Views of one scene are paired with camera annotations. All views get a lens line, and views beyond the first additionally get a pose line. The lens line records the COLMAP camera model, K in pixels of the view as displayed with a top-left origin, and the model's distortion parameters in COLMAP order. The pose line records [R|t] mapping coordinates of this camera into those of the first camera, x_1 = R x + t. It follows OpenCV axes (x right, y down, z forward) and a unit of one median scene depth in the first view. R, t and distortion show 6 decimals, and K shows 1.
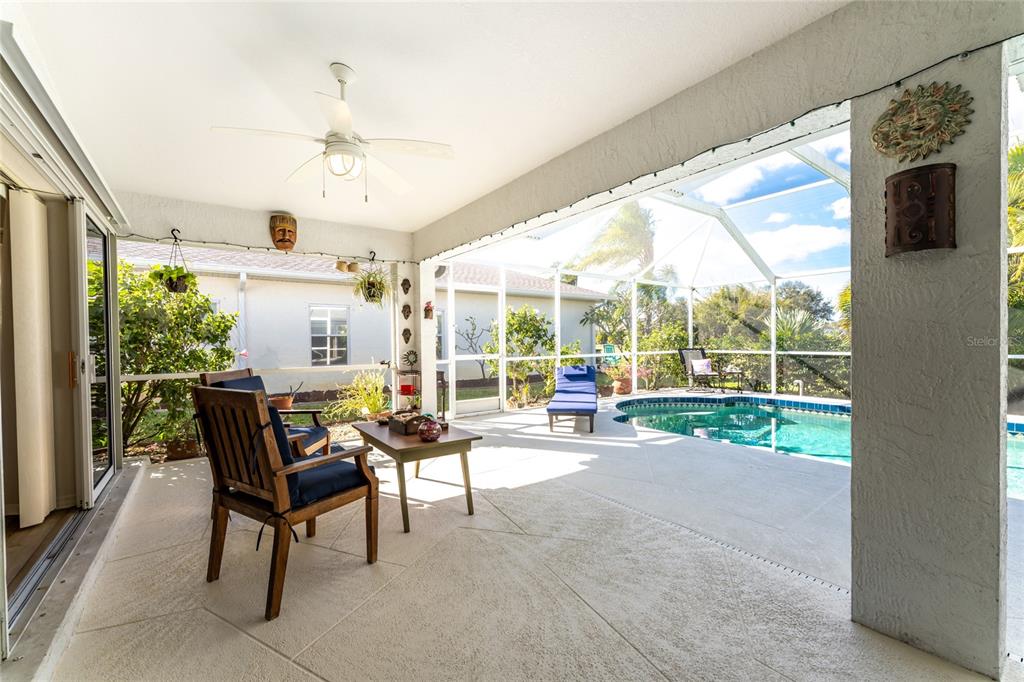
lens RADIAL K [[414.4, 0, 496.8], [0, 414.4, 346.6], [0, 0, 1]] dist [0.002054, 0.000197]
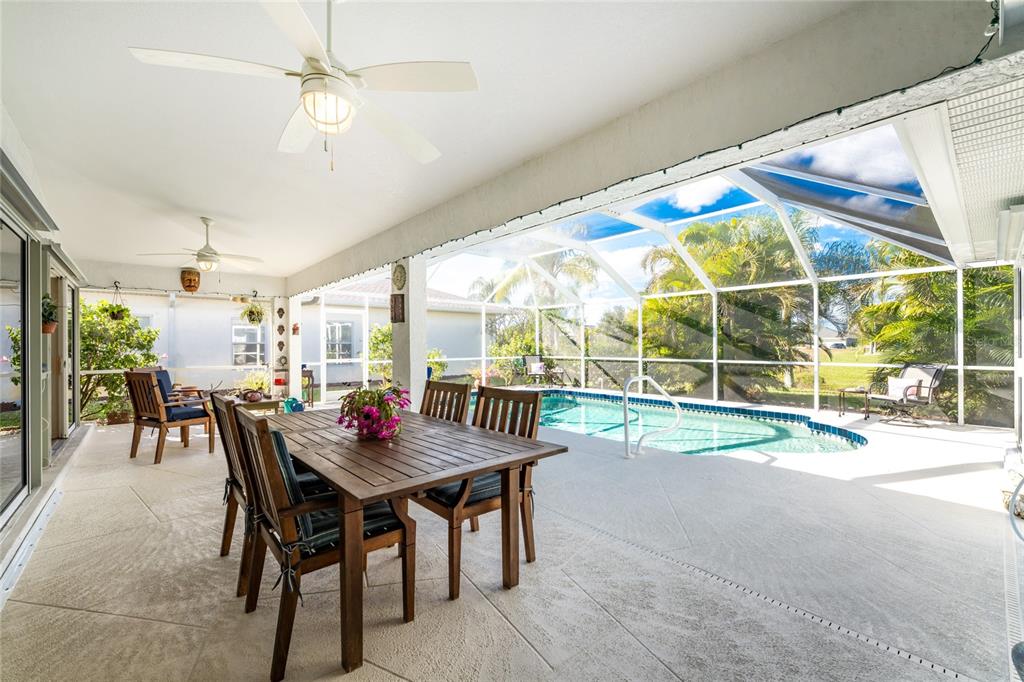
lens RADIAL K [[417.7, 0, 499.3], [0, 417.7, 343.5], [0, 0, 1]] dist [0.000224, -0.000071]
pose [[0.995798, 0.005795, 0.091393, 0.304634], [-0.004001, 0.999796, -0.019807, -0.005773], [-0.091490, 0.019358, 0.995618, -0.407095]]
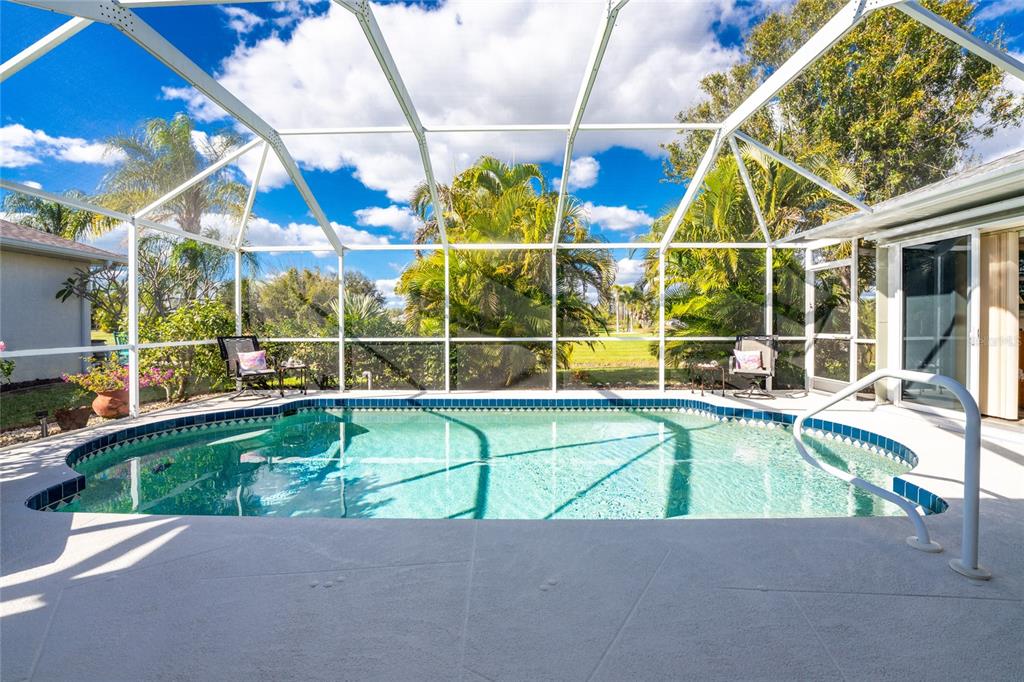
lens RADIAL K [[447.6, 0, 499.1], [0, 447.6, 327.2], [0, 0, 1]] dist [-0.024855, 0.000339]
pose [[0.595438, 0.000601, 0.803401, 0.168788], [0.010113, 0.999915, -0.008244, -0.000153], [-0.803337, 0.013033, 0.595381, 0.262653]]
